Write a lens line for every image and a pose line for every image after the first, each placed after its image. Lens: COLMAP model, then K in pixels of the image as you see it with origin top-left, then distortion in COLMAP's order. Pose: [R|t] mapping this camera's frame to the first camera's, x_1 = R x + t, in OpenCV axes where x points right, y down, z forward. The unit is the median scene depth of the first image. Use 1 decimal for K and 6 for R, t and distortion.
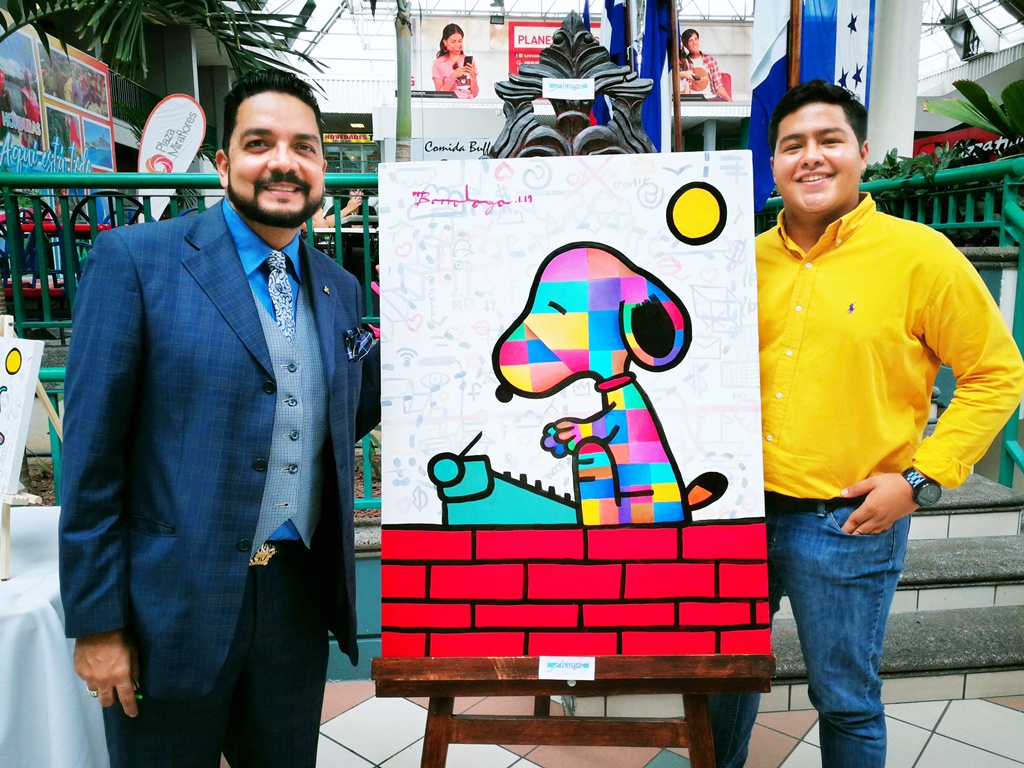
lens RADIAL K [[813.8, 0, 520.4], [0, 813.8, 389.0], [0, 0, 1]] dist [0.007339, -0.032145]
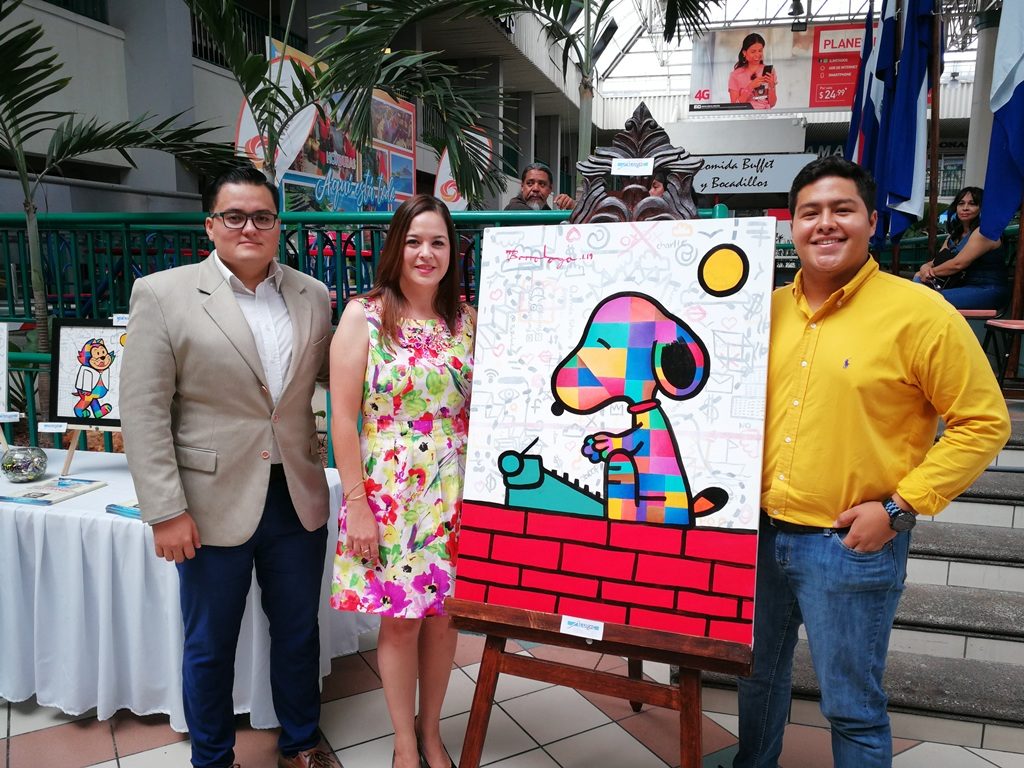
lens RADIAL K [[813.8, 0, 521.7], [0, 813.8, 396.4], [0, 0, 1]] dist [0.007339, -0.032145]
pose [[0.936619, 0.069823, -0.343321, 0.363382], [-0.070619, 0.997451, 0.010199, -0.022789], [0.343158, 0.014693, 0.939163, -0.221381]]
